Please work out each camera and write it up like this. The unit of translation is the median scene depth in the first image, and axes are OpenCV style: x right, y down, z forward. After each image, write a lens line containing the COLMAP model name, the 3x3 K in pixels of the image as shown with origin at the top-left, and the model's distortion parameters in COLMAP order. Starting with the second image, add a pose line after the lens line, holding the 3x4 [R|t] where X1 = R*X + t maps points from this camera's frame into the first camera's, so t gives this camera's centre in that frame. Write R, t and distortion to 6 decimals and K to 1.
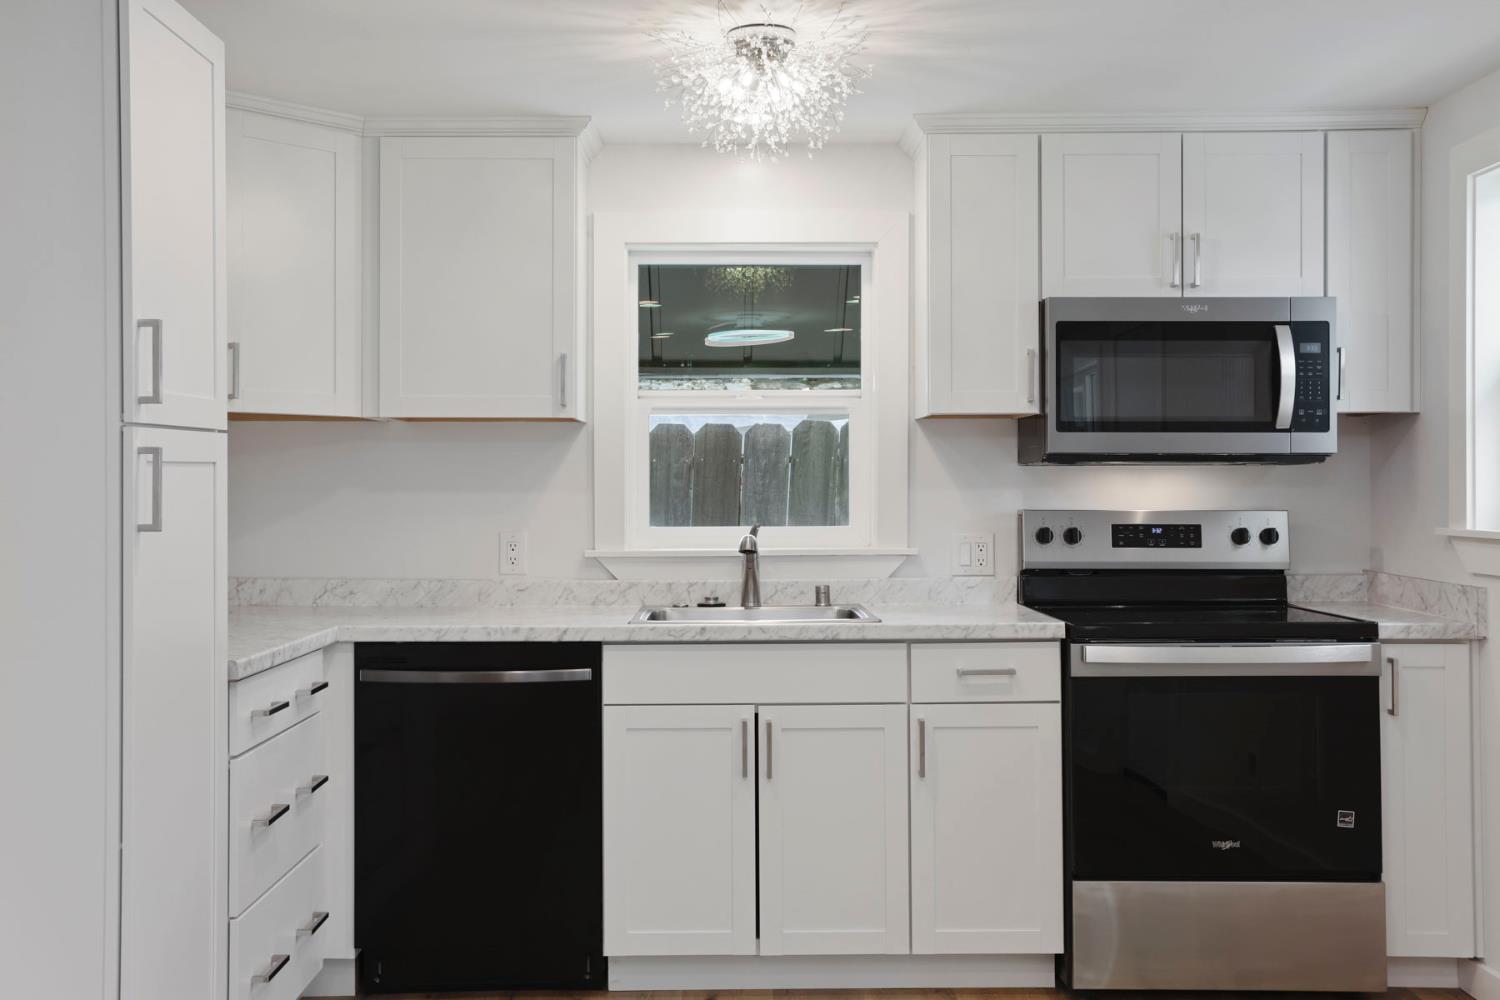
lens RADIAL K [[1436.9, 0, 710.4], [0, 1436.9, 472.2], [0, 0, 1]] dist [0.012054, 0.000000]
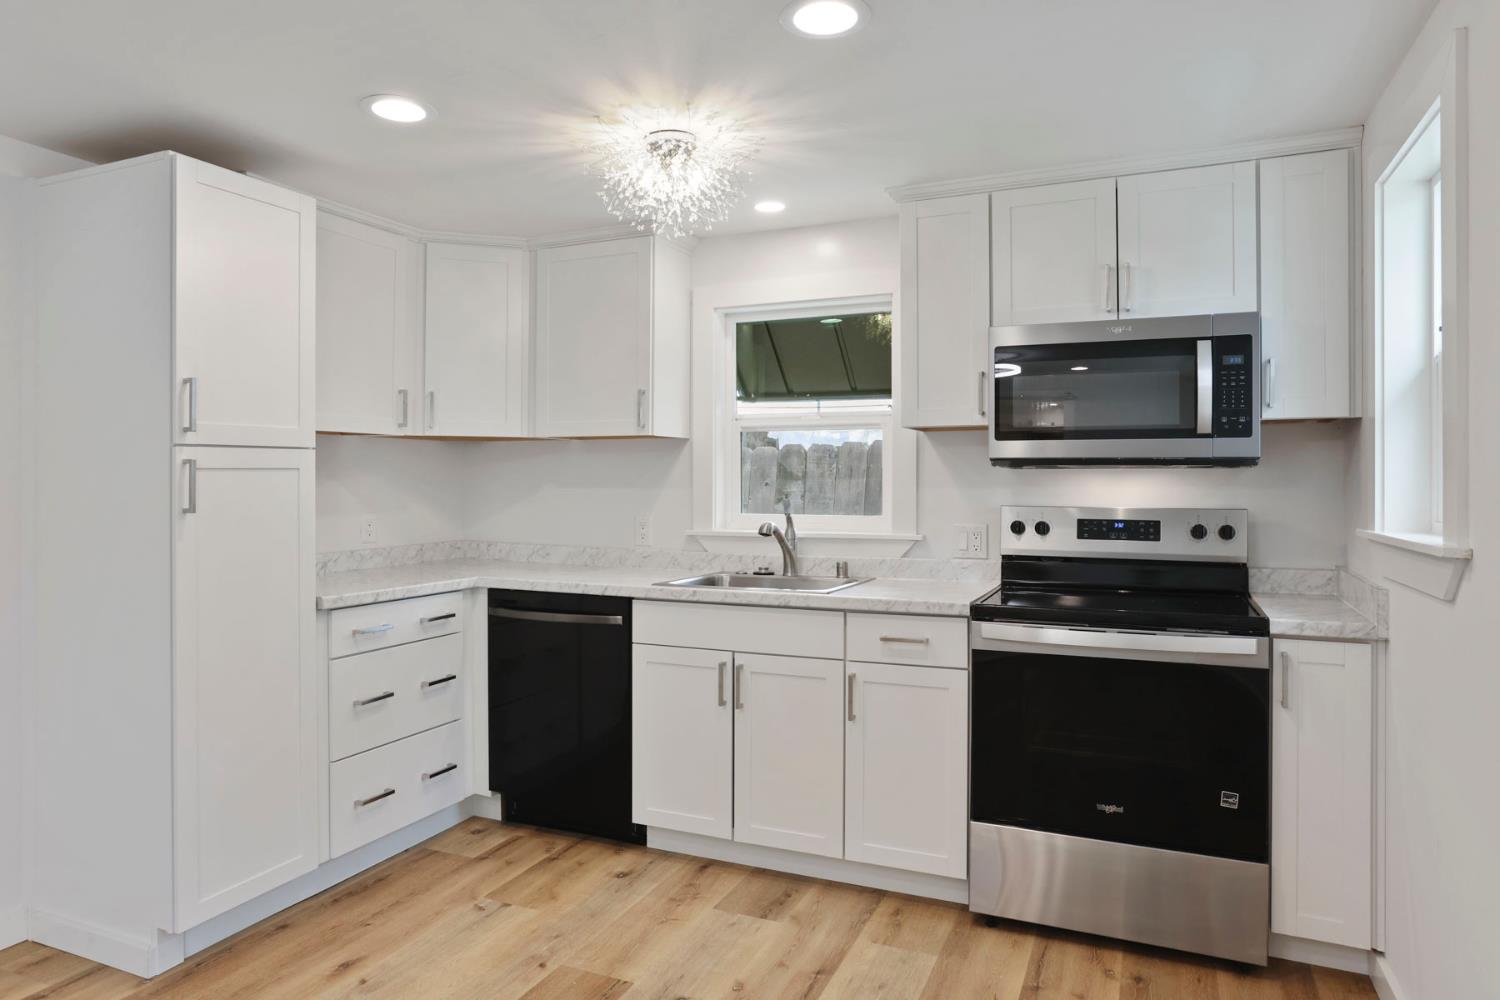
lens RADIAL K [[913.0, 0, 724.4], [0, 913.0, 476.8], [0, 0, 1]] dist [-0.054593, 0.020891]
pose [[0.911680, 0.001315, -0.410900, 0.357537], [0.000359, 0.999992, 0.003997, -0.001073], [0.410902, -0.003791, 0.911672, 0.234515]]
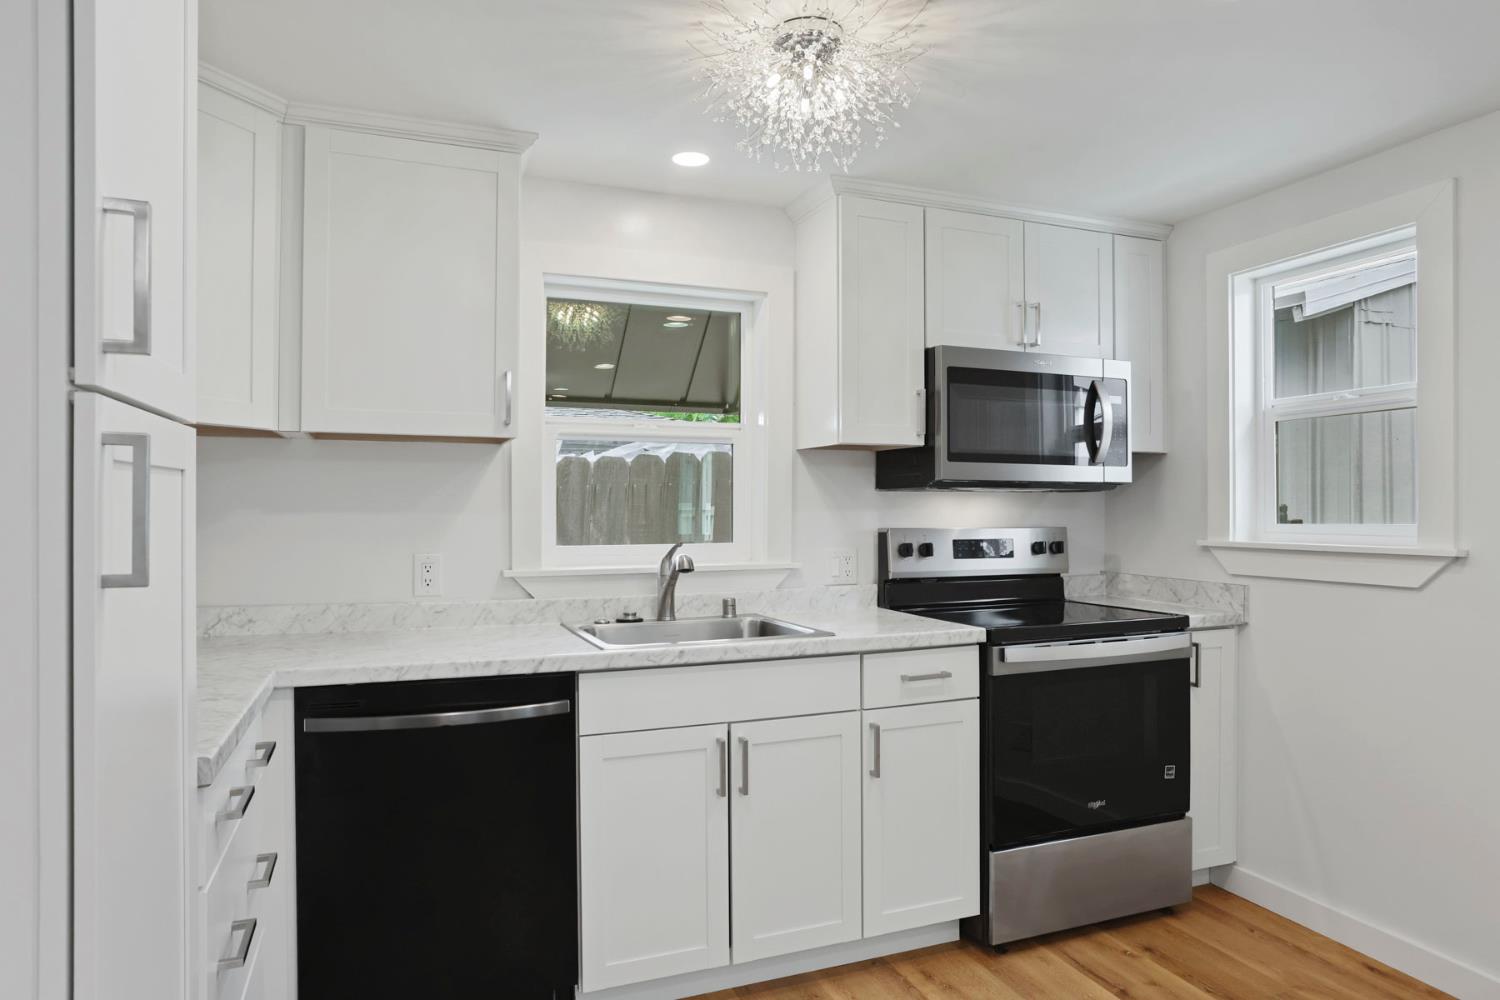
lens RADIAL K [[913.0, 0, 732.8], [0, 913.0, 505.5], [0, 0, 1]] dist [-0.054593, 0.020891]
pose [[0.930885, 0.002997, 0.365301, -0.196183], [-0.005396, 0.999970, 0.005546, 0.004546], [-0.365273, -0.007134, 0.930873, 0.392885]]
